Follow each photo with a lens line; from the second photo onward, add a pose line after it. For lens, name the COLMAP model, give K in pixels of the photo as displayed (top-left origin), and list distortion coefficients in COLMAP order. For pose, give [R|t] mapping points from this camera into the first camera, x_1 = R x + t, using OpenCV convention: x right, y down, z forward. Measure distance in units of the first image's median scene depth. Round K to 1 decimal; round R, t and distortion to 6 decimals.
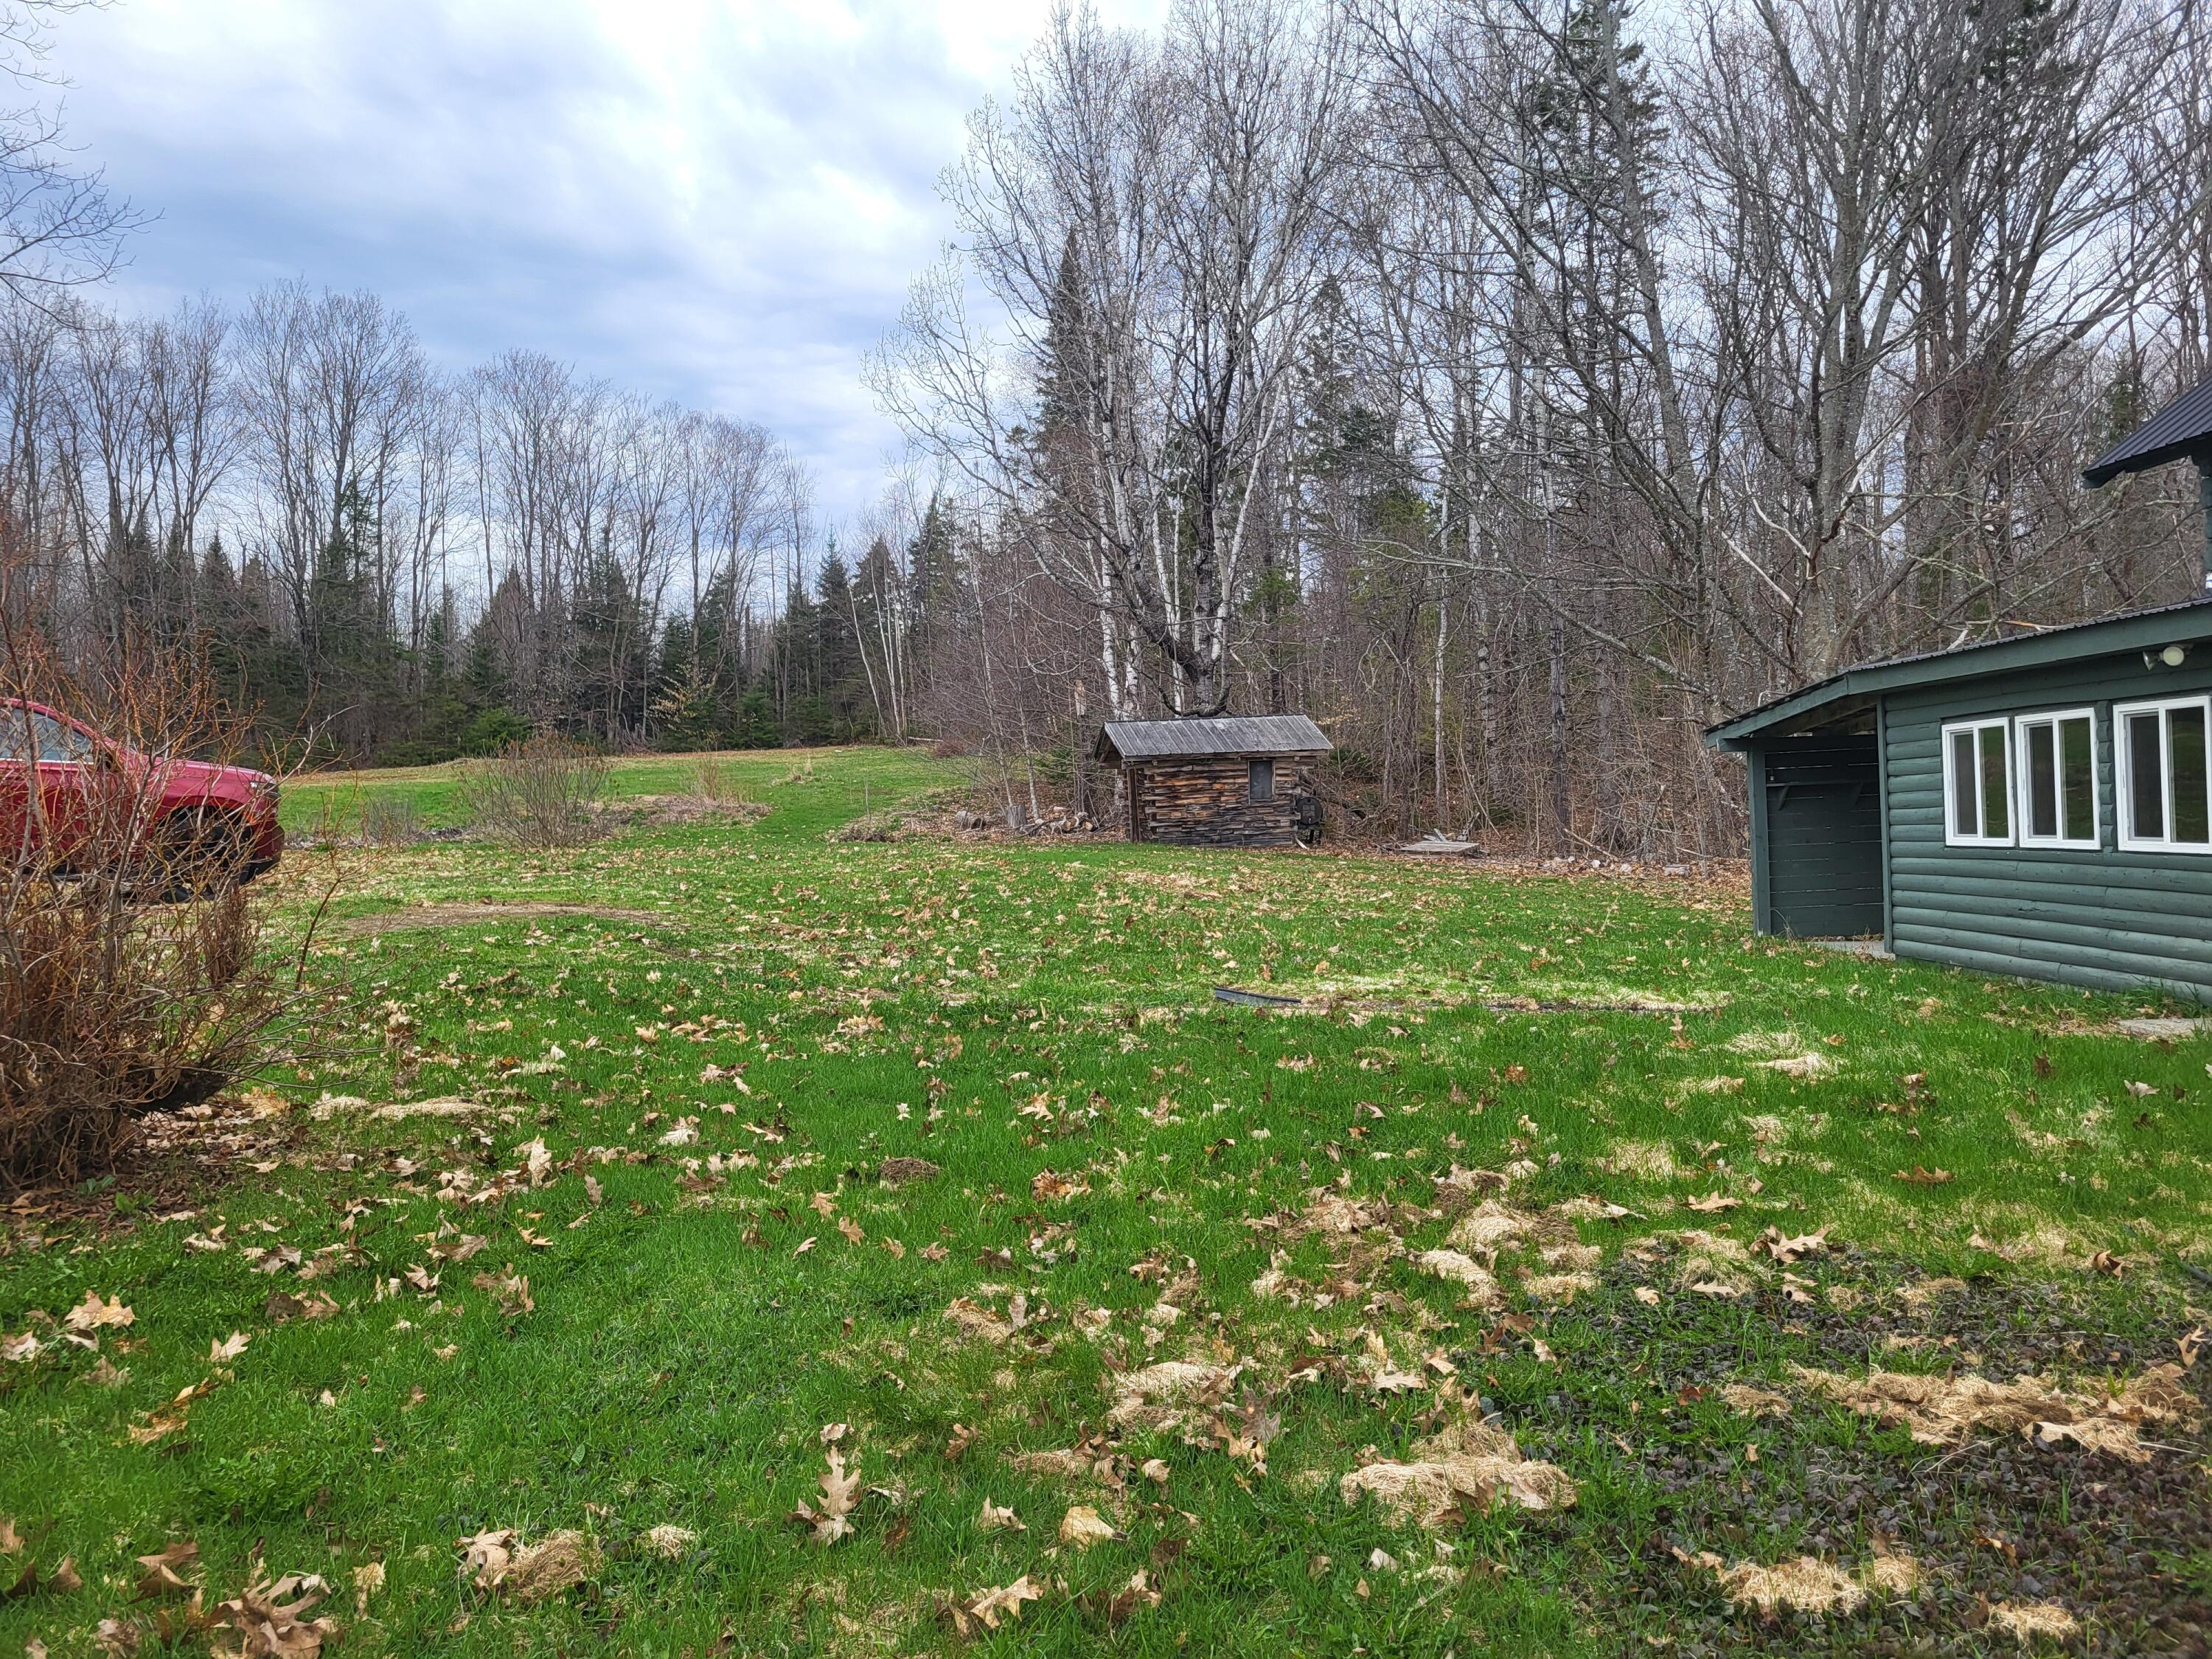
lens RADIAL K [[1674.2, 0, 1103.6], [0, 1674.2, 830.4], [0, 0, 1]] dist [0.063715, -0.044747]
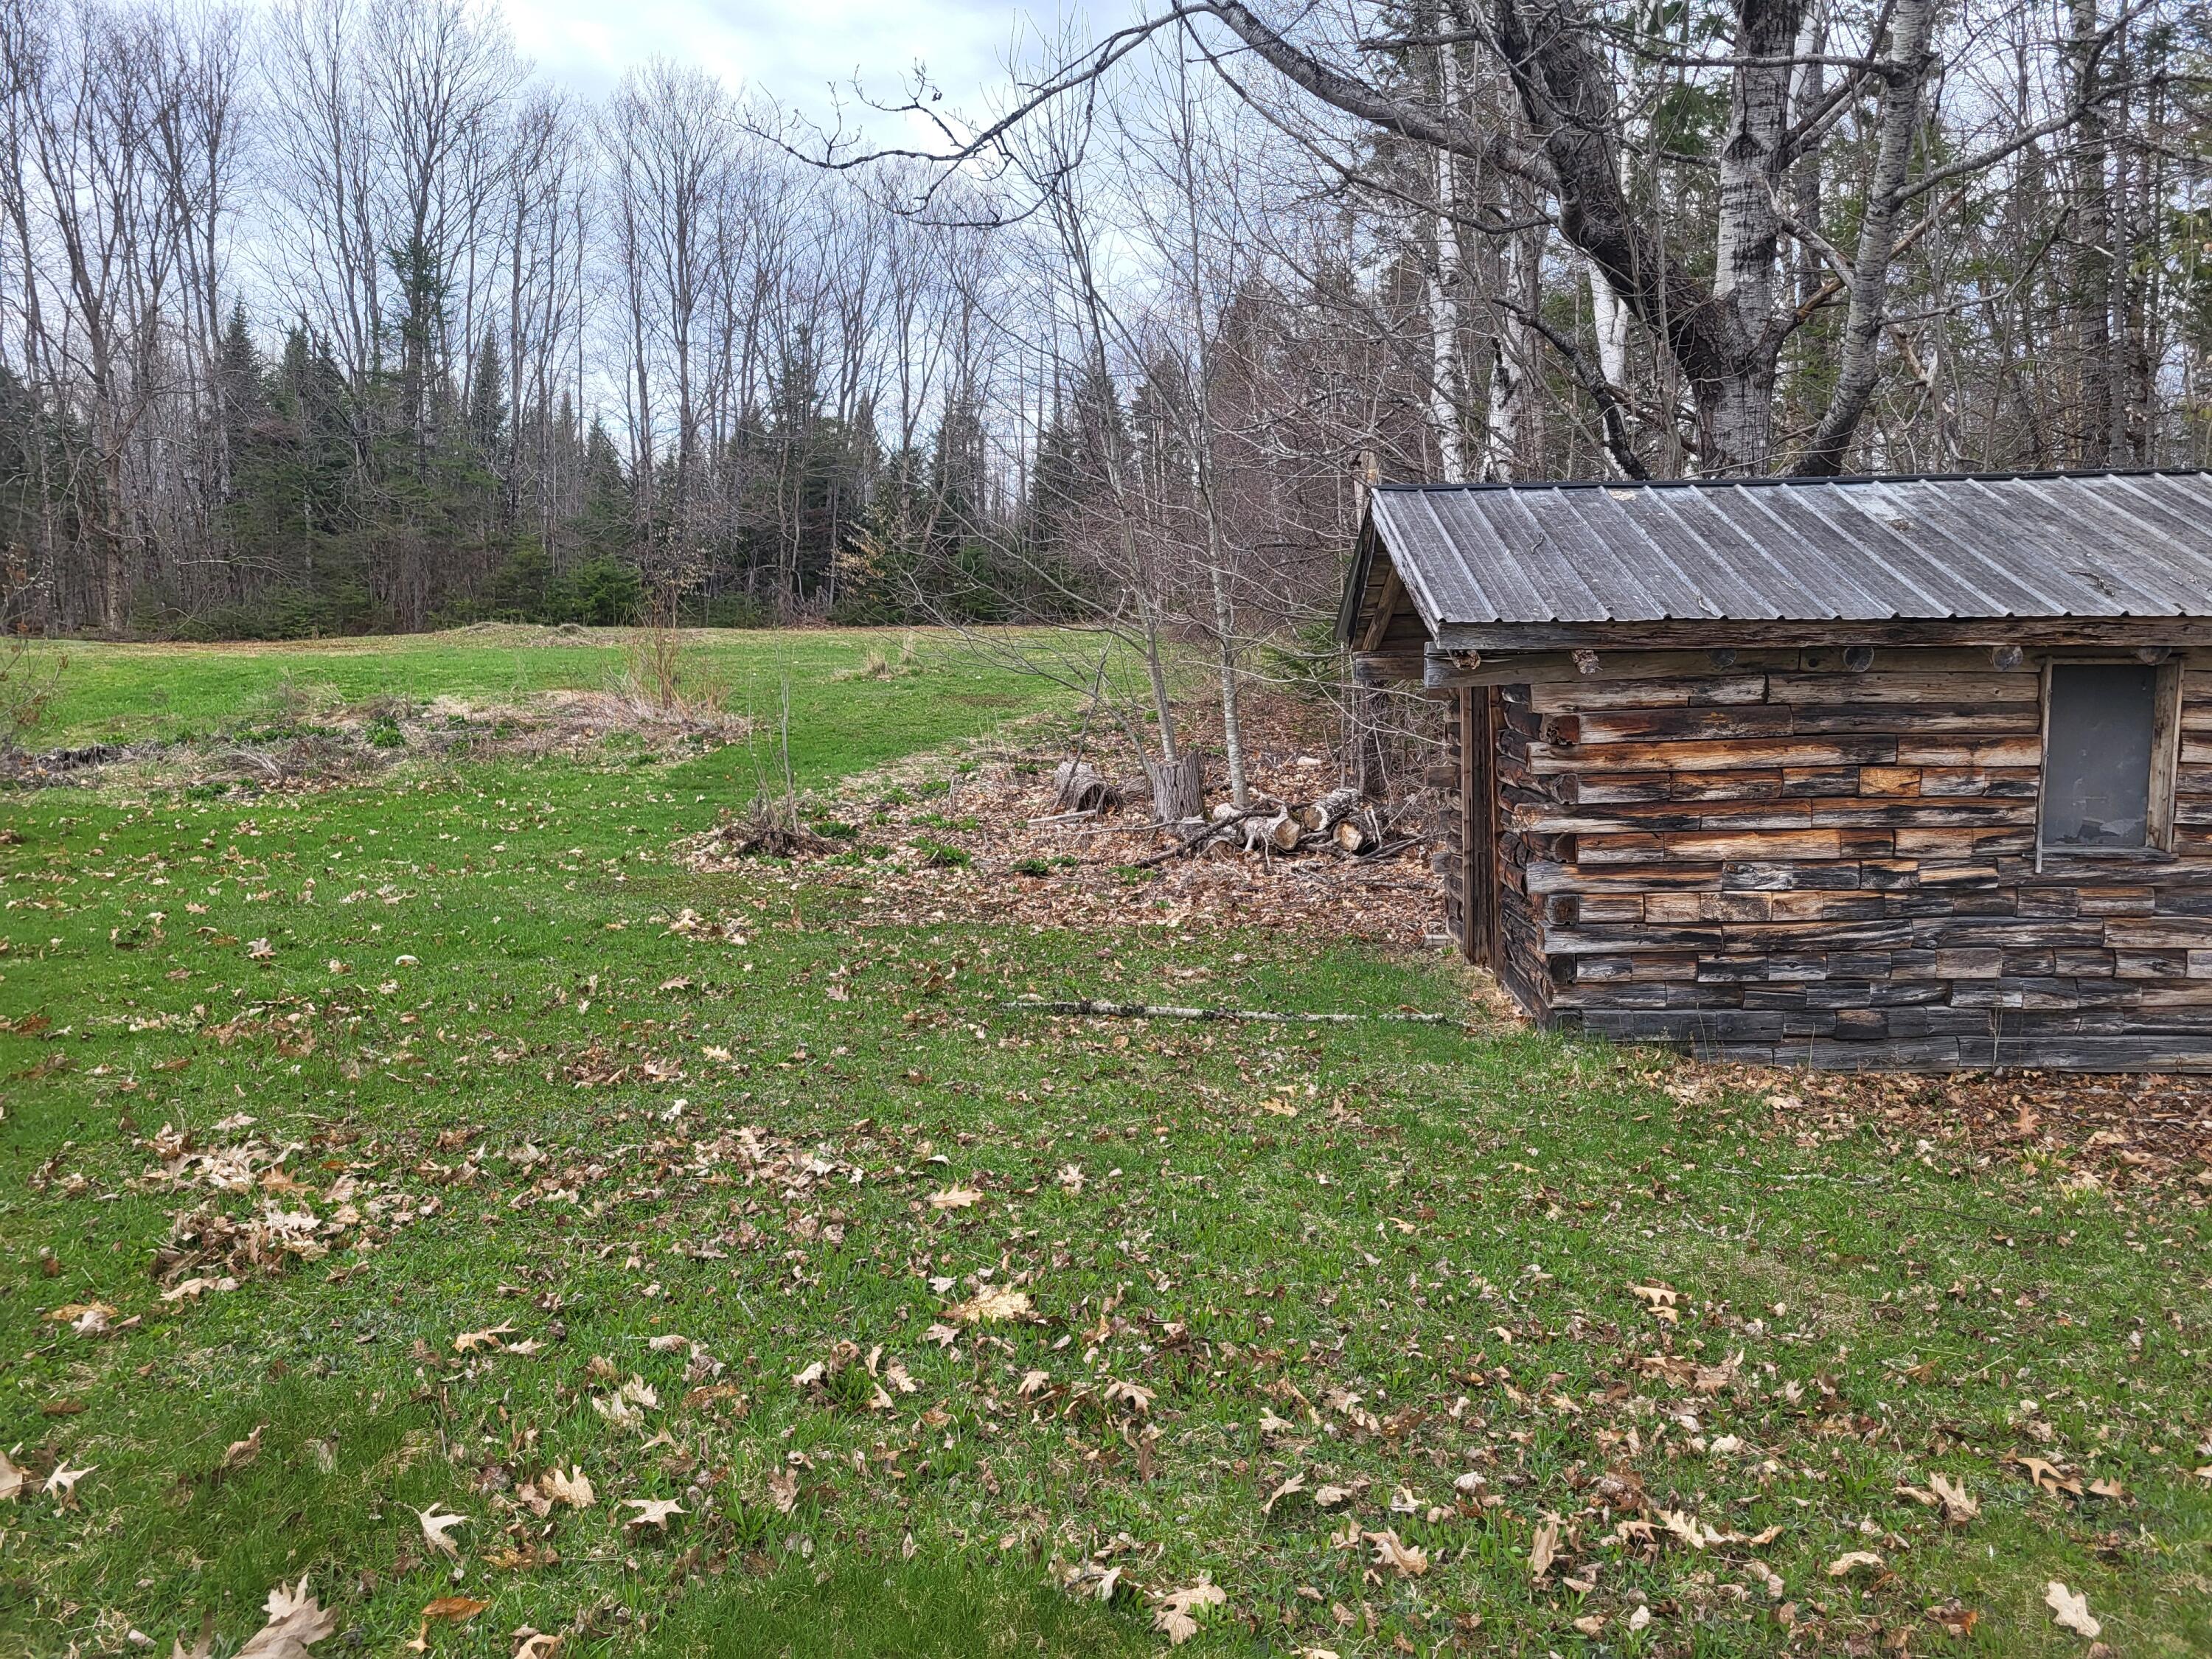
lens RADIAL K [[1674.2, 0, 1109.2], [0, 1674.2, 817.6], [0, 0, 1]] dist [0.063715, -0.044747]
pose [[0.977899, 0.043440, -0.204516, 0.015222], [-0.032066, 0.997766, 0.058608, -0.029059], [0.206605, -0.050755, 0.977107, 0.723907]]
